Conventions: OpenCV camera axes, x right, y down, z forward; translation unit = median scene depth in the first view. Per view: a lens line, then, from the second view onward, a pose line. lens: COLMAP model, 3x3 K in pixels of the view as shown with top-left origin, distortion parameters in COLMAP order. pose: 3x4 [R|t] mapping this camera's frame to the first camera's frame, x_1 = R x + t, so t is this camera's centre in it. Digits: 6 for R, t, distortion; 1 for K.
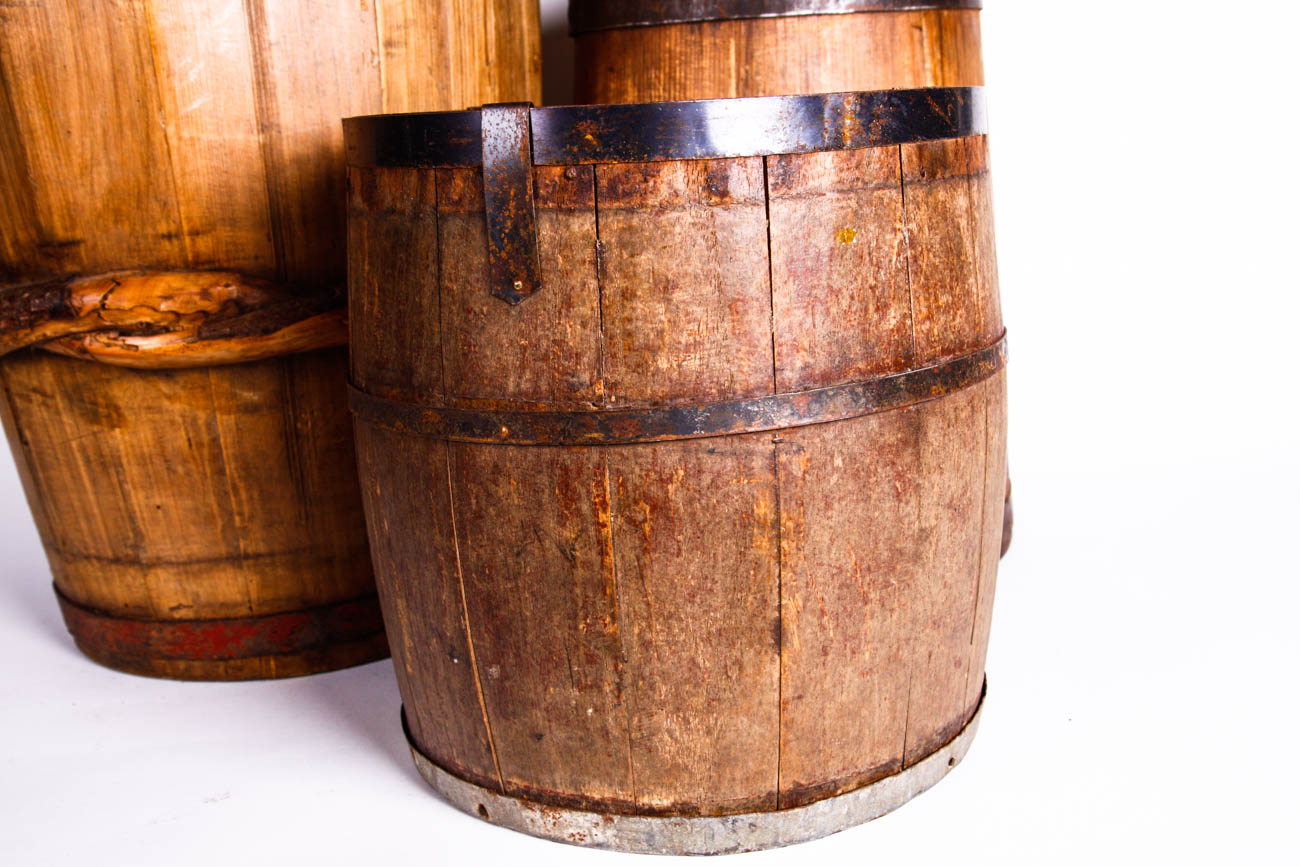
lens RADIAL K [[1429.0, 0, 650.0], [0, 1429.0, 433.5], [0, 0, 1]] dist [-0.084616, 0.287716]
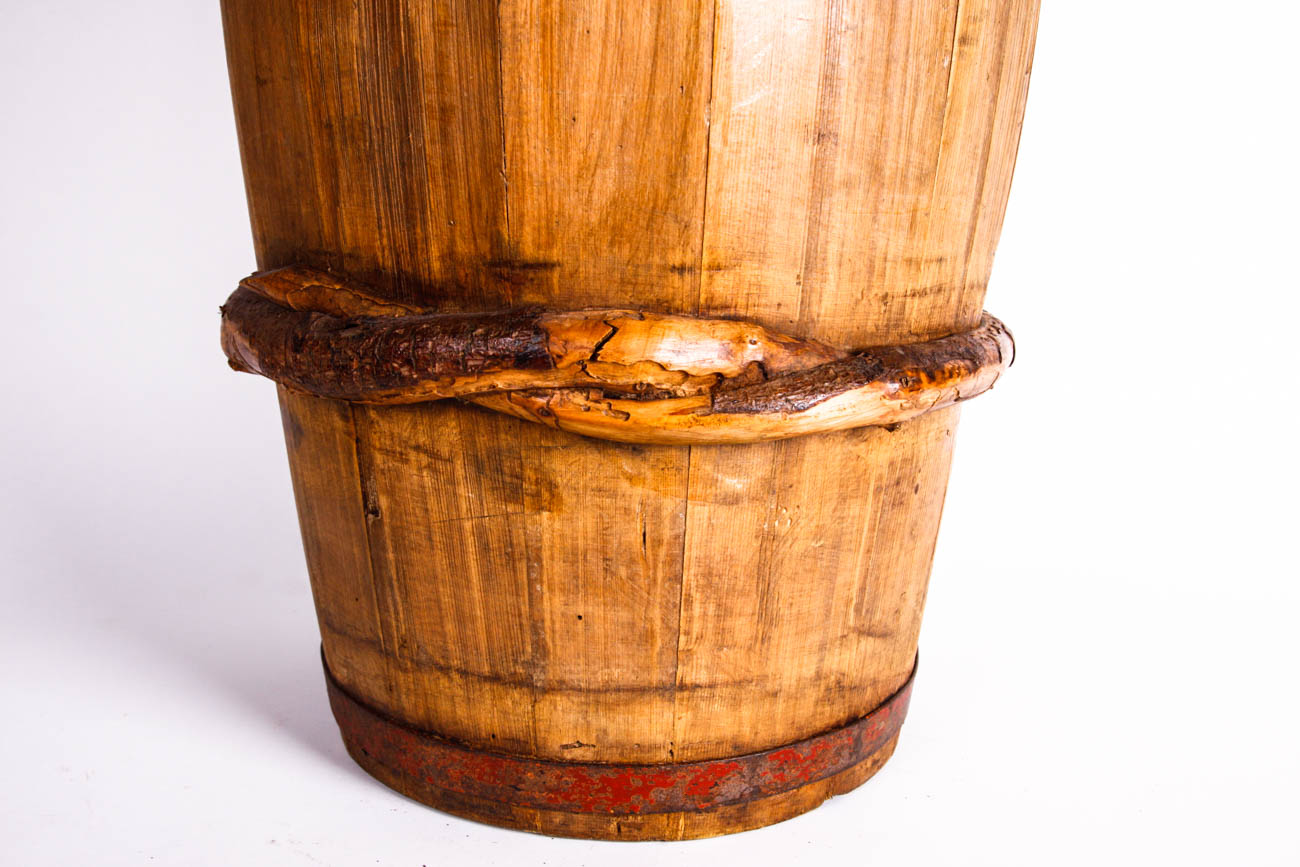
lens RADIAL K [[1556.3, 0, 650.0], [0, 1556.3, 433.5], [0, 0, 1]] dist [-0.015360, 0.002498]
pose [[0.990238, 0.076790, 0.116331, -0.435454], [-0.077897, 0.996949, 0.004993, -0.055083], [-0.115593, -0.014006, 0.993198, 0.189118]]
